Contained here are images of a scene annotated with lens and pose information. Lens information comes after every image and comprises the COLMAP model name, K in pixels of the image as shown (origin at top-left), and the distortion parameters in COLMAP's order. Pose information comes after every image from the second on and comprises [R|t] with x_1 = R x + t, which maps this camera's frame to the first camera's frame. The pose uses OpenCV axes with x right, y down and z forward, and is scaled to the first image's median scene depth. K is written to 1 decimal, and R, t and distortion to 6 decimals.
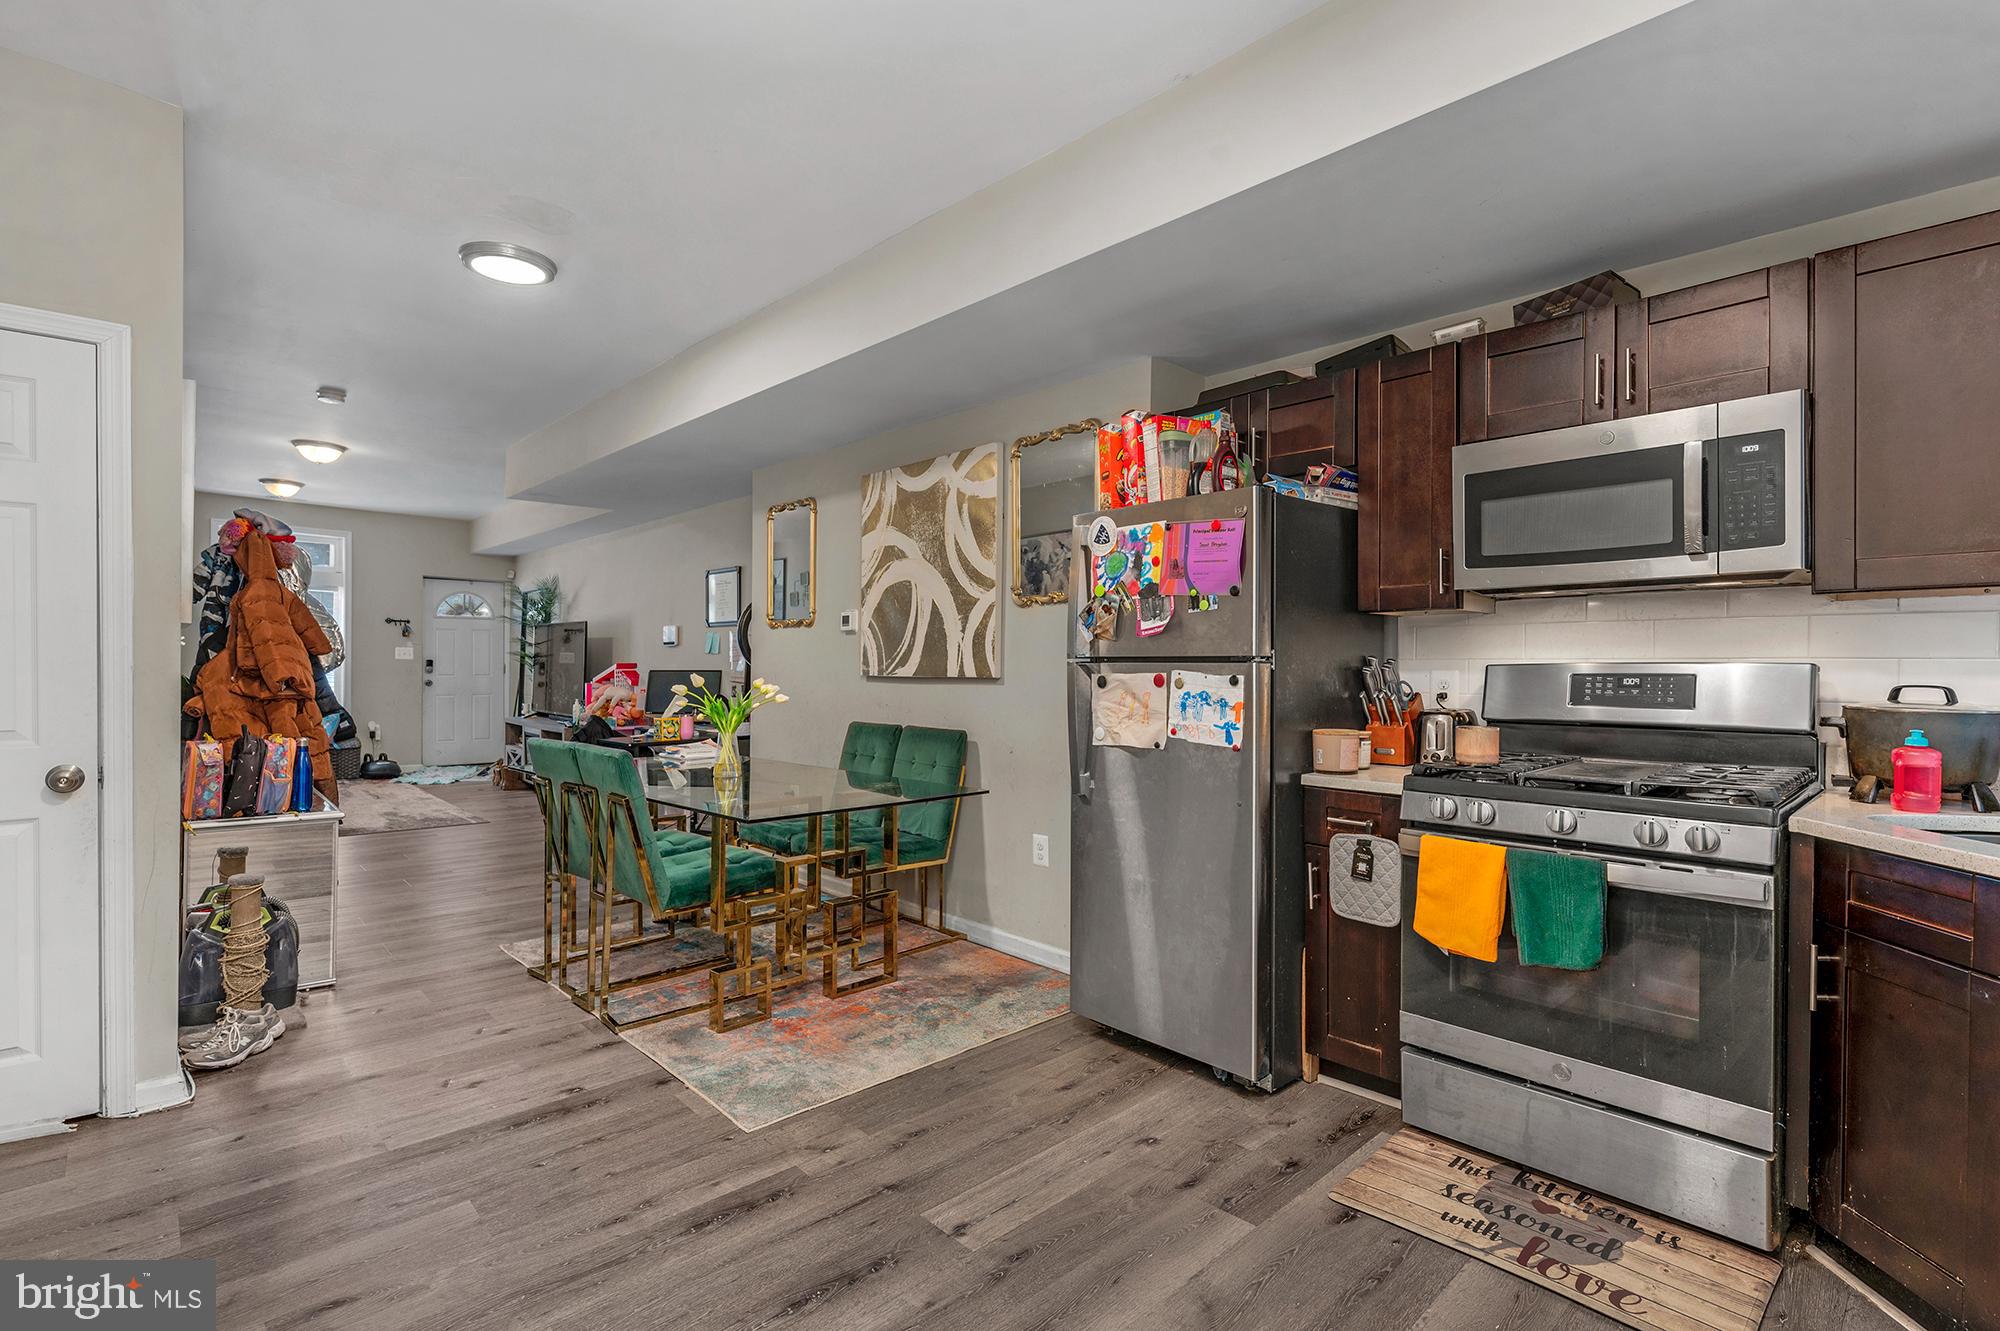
lens RADIAL K [[905.8, 0, 987.7], [0, 905.8, 685.1], [0, 0, 1]] dist [-0.009473, 0.001153]
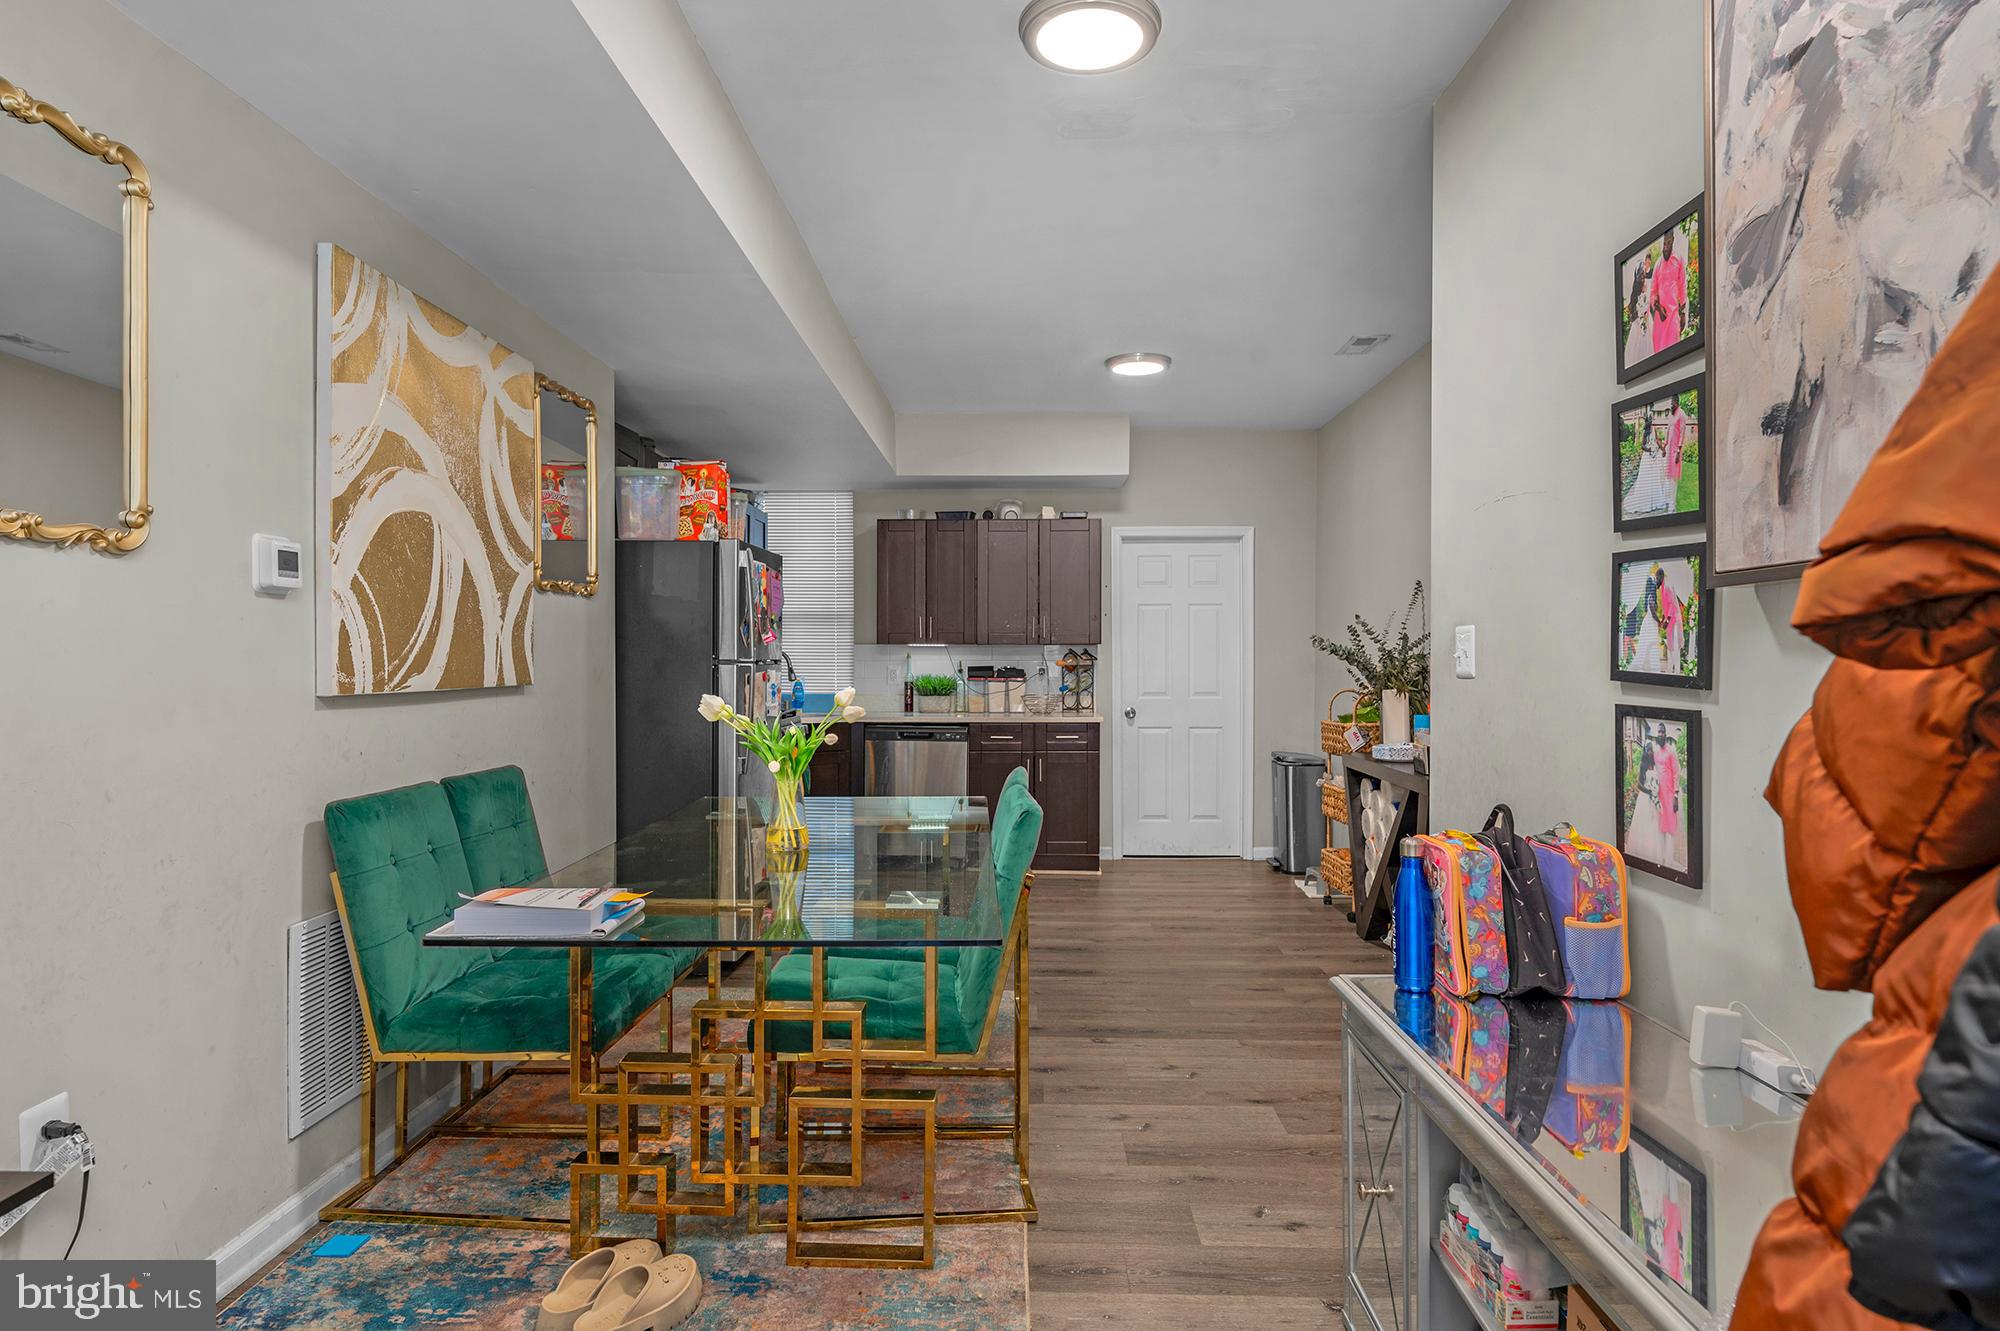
lens RADIAL K [[1088.0, 0, 994.5], [0, 1088.0, 670.3], [0, 0, 1]] dist [-0.035747, -0.000313]
pose [[-0.703818, -0.017274, 0.710171, -1.330431], [0.003668, 0.999603, 0.027950, -0.065036], [-0.710371, 0.022277, -0.703475, 2.047697]]
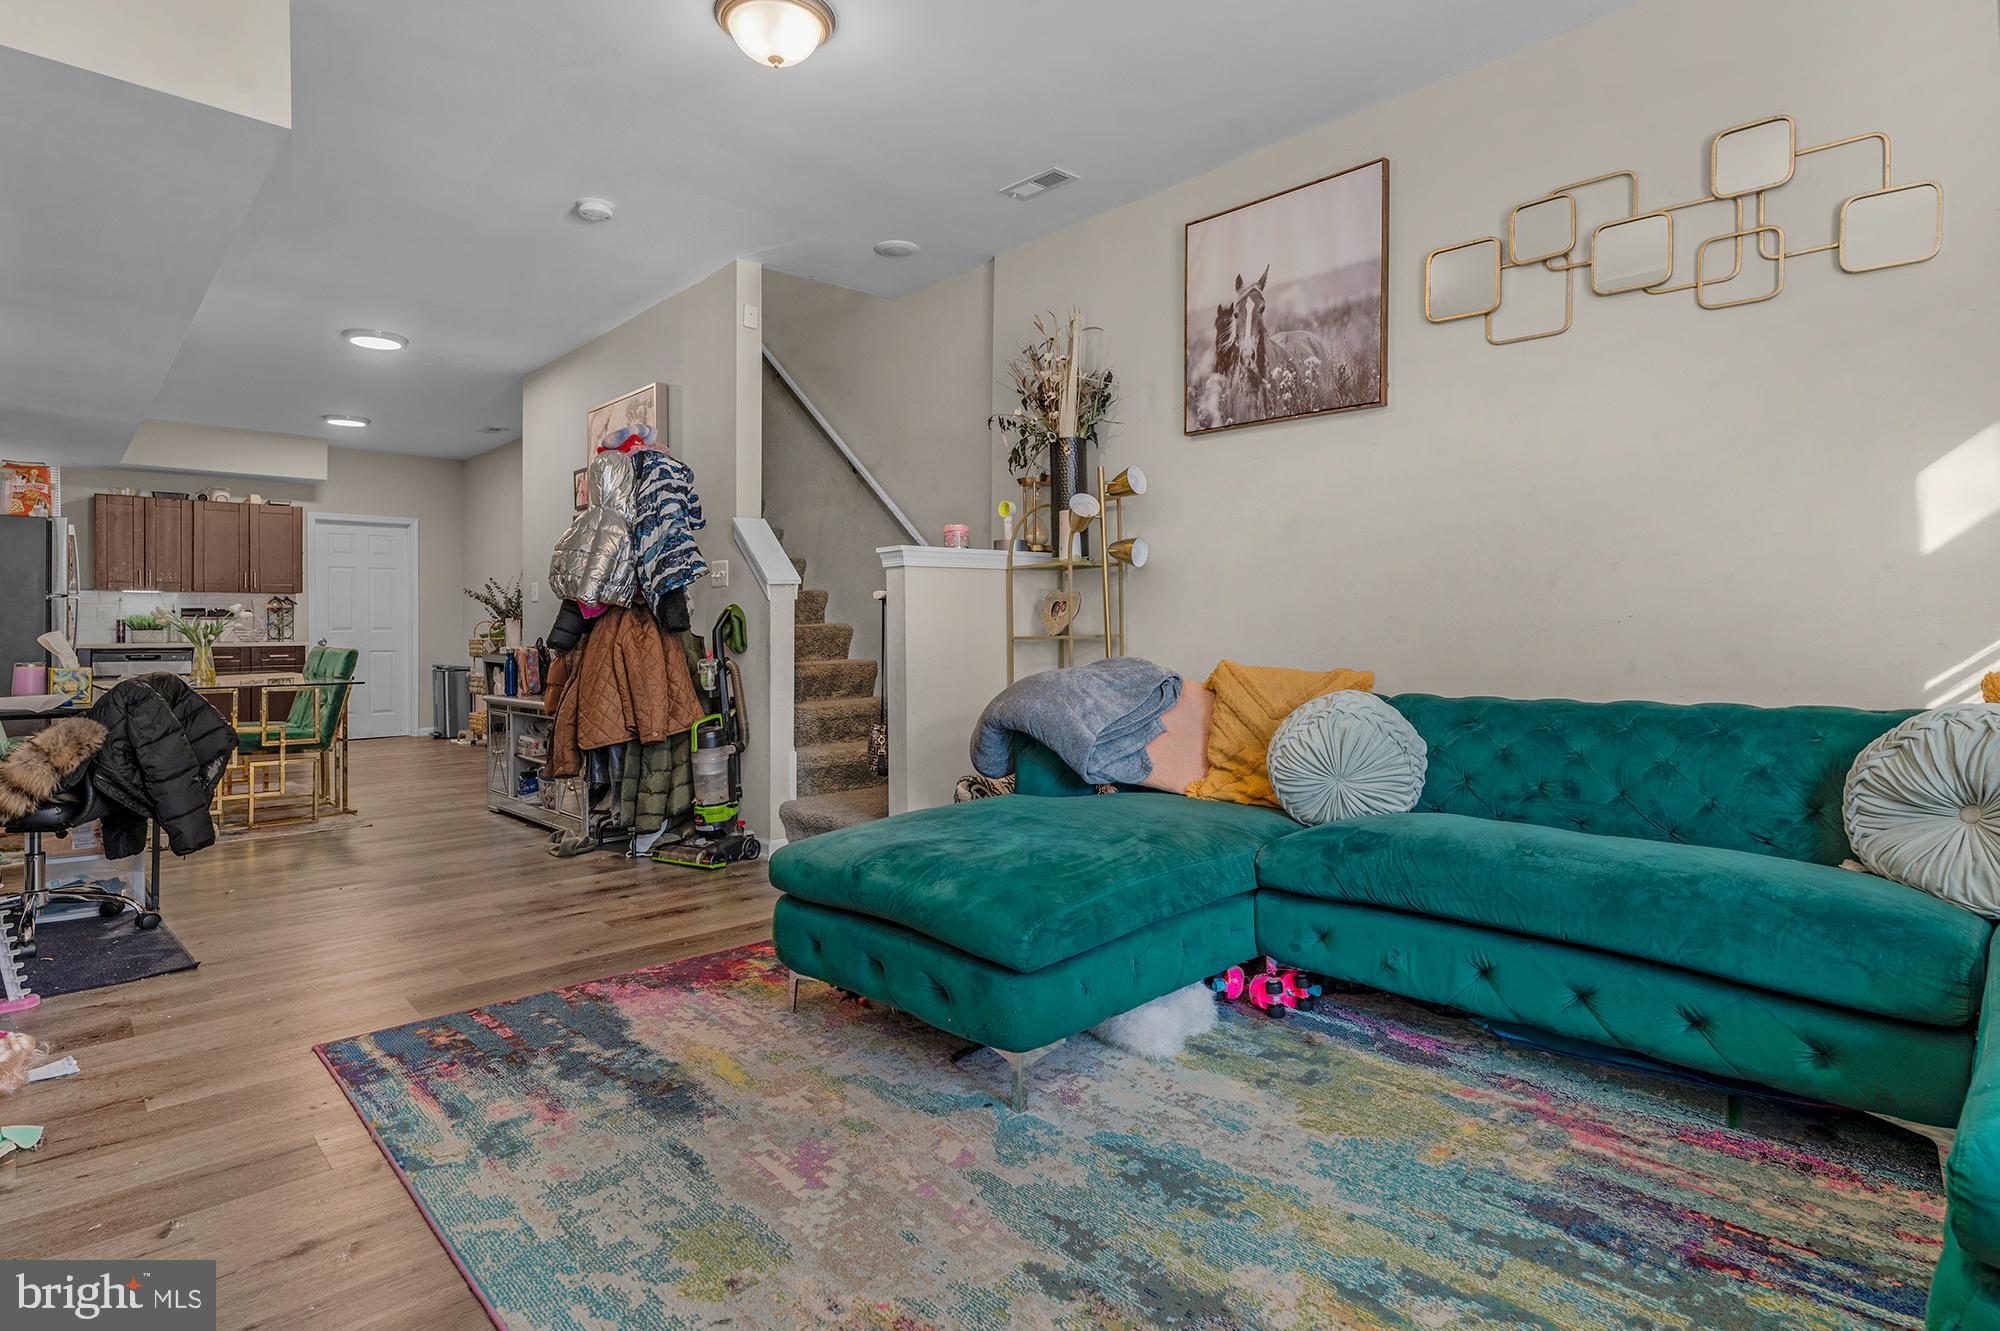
lens RADIAL K [[1032.1, 0, 1024.0], [0, 1032.1, 629.4], [0, 0, 1]] dist [-0.001460, -0.000873]
pose [[-0.999896, -0.009179, -0.011089, -2.165318], [-0.009406, 0.999744, 0.020592, -0.023441], [0.010897, 0.020694, -0.999726, 3.712294]]
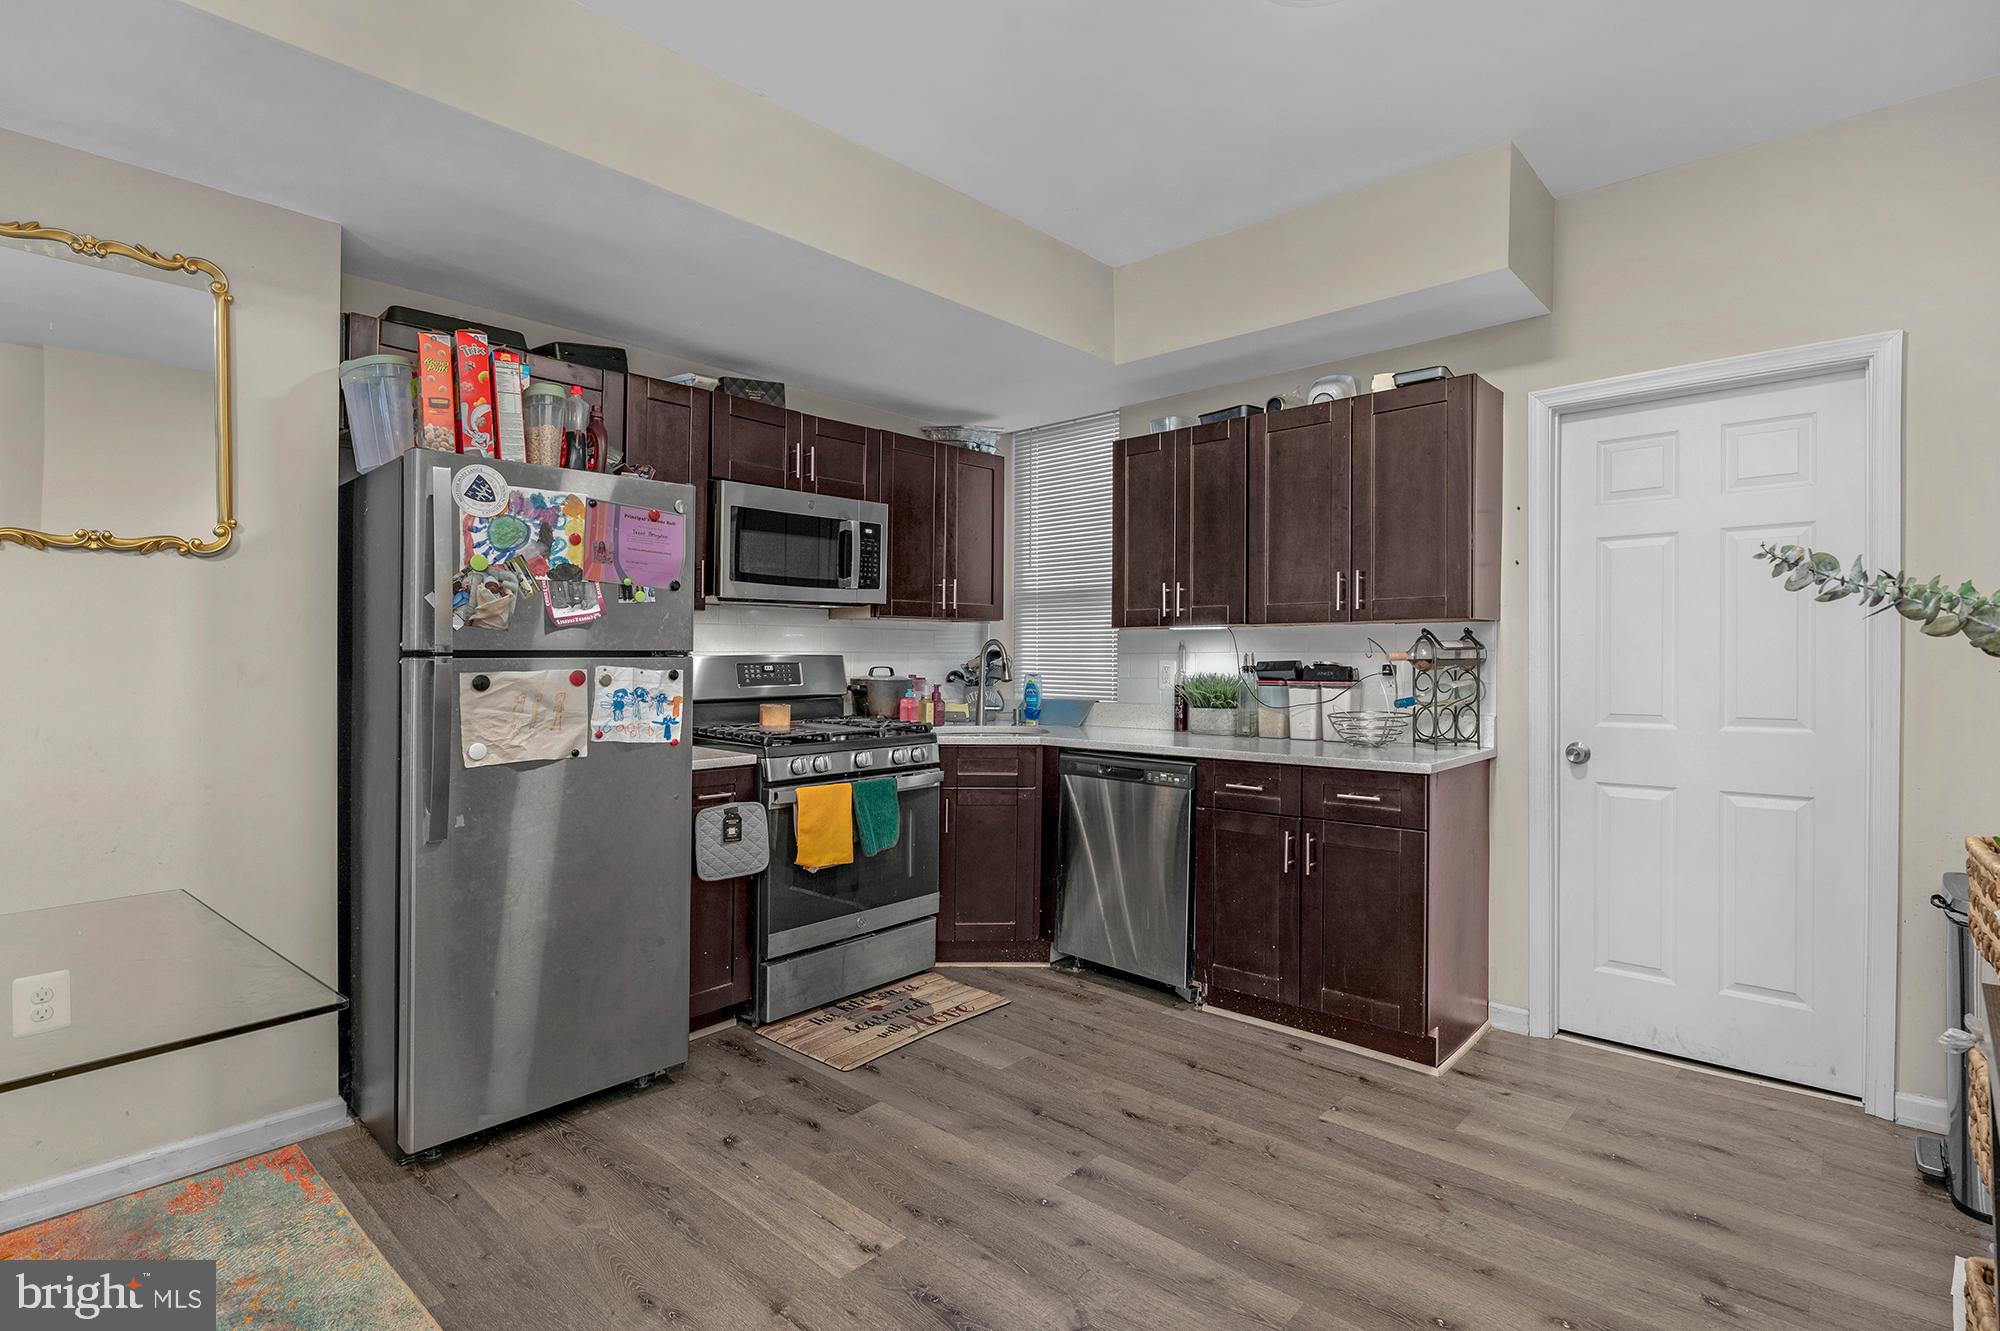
lens RADIAL K [[999.4, 0, 952.8], [0, 999.4, 681.3], [0, 0, 1]] dist [-0.027955, 0.001217]
pose [[-0.075198, -0.034122, 0.996585, -0.802077], [0.018266, 0.999200, 0.035590, -0.030039], [-0.997001, 0.020880, -0.074515, 0.730470]]
